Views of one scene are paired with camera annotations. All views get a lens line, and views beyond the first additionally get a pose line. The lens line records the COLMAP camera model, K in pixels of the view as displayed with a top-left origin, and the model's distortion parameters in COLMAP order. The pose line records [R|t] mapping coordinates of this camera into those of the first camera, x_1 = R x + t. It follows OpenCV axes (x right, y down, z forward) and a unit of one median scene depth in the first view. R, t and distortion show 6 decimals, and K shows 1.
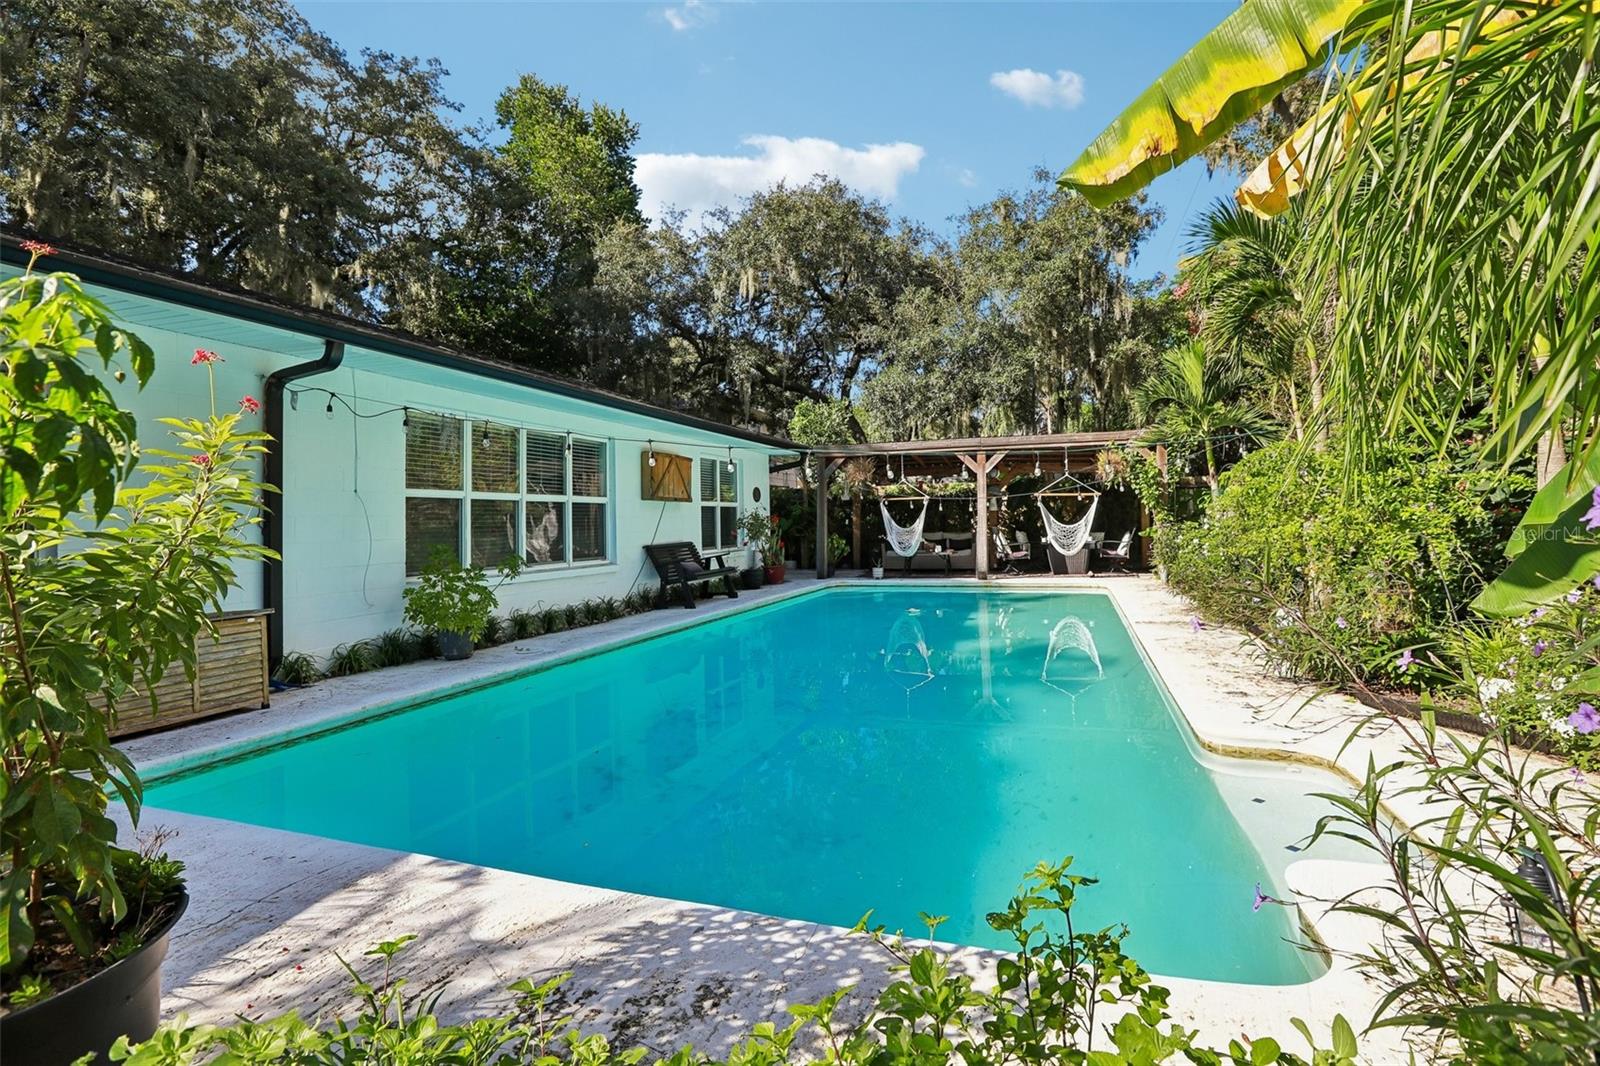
lens RADIAL K [[755.6, 0, 793.2], [0, 755.6, 530.3], [0, 0, 1]] dist [-0.045269, 0.027148]
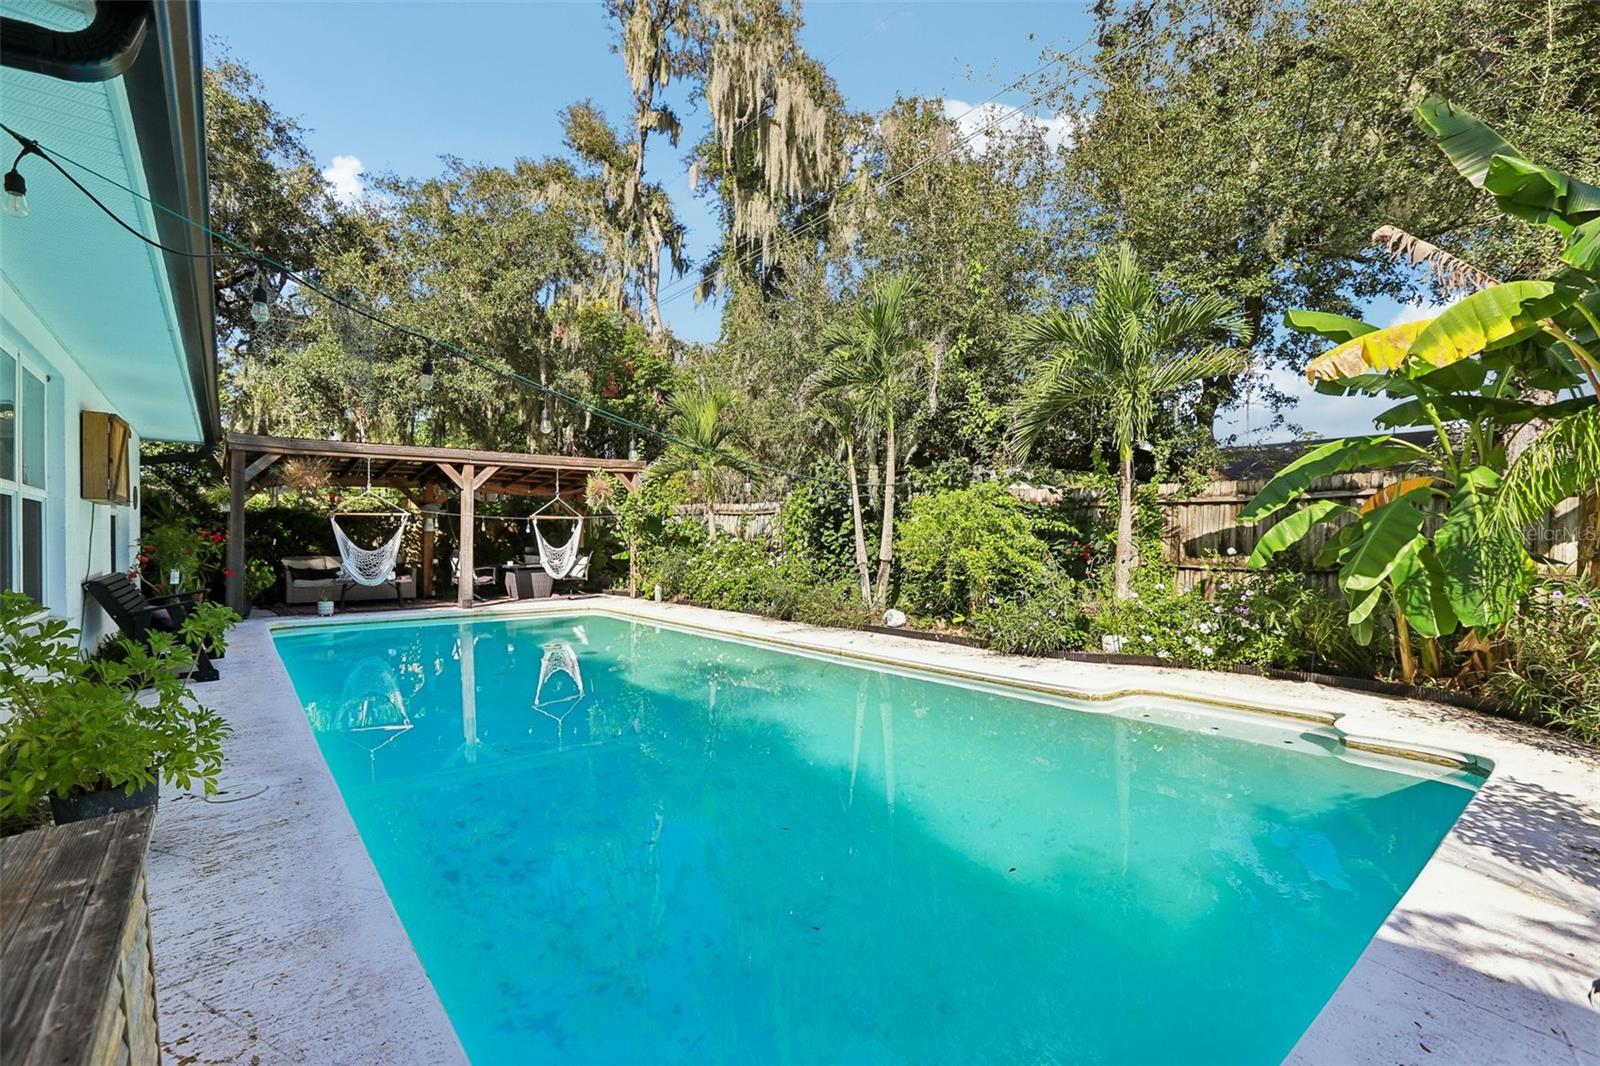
lens RADIAL K [[740.7, 0, 790.9], [0, 740.7, 548.7], [0, 0, 1]] dist [-0.031914, 0.000681]
pose [[0.534328, 0.003498, 0.845270, -0.291910], [0.005361, 0.999957, -0.007527, 0.004013], [-0.845260, 0.008554, 0.534286, 0.217413]]
